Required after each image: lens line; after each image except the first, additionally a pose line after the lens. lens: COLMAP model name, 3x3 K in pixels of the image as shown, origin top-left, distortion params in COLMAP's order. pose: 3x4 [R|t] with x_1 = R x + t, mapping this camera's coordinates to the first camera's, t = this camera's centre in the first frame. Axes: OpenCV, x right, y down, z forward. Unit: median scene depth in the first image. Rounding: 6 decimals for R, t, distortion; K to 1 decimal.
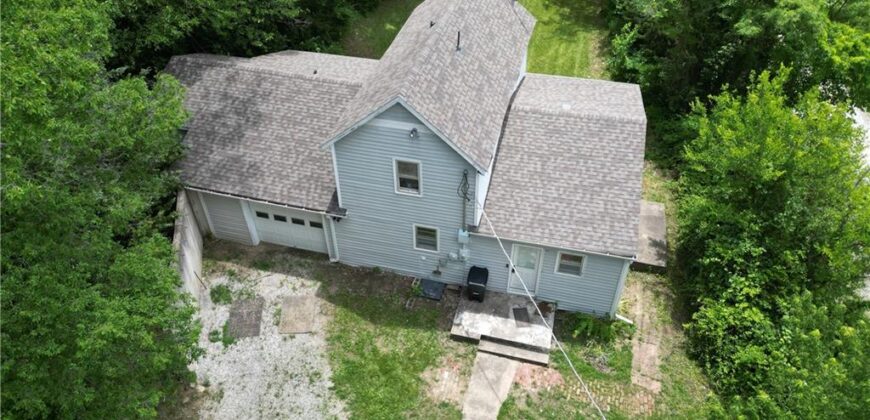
lens RADIAL K [[613.4, 0, 435.0], [0, 613.4, 210.0], [0, 0, 1]] dist [0.038617, -0.007752]
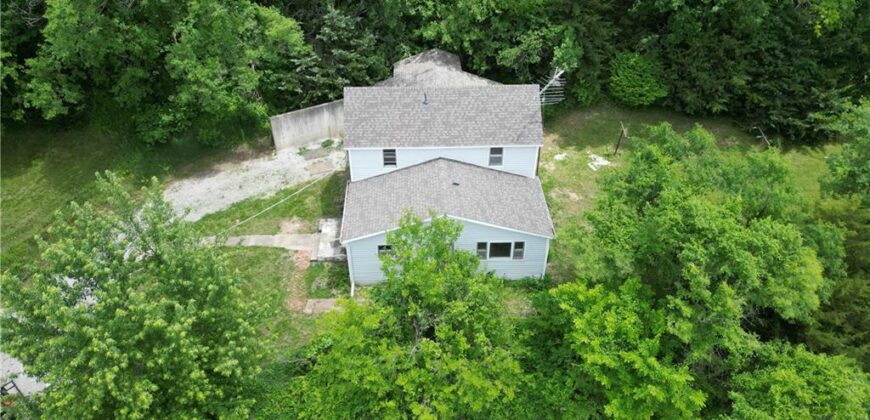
lens RADIAL K [[613.4, 0, 435.0], [0, 613.4, 210.0], [0, 0, 1]] dist [0.038617, -0.007752]
pose [[0.273109, 0.606100, -0.747030, 1.424876], [-0.631797, 0.698606, 0.335831, -0.624963], [0.725427, 0.380253, 0.573728, 0.198734]]
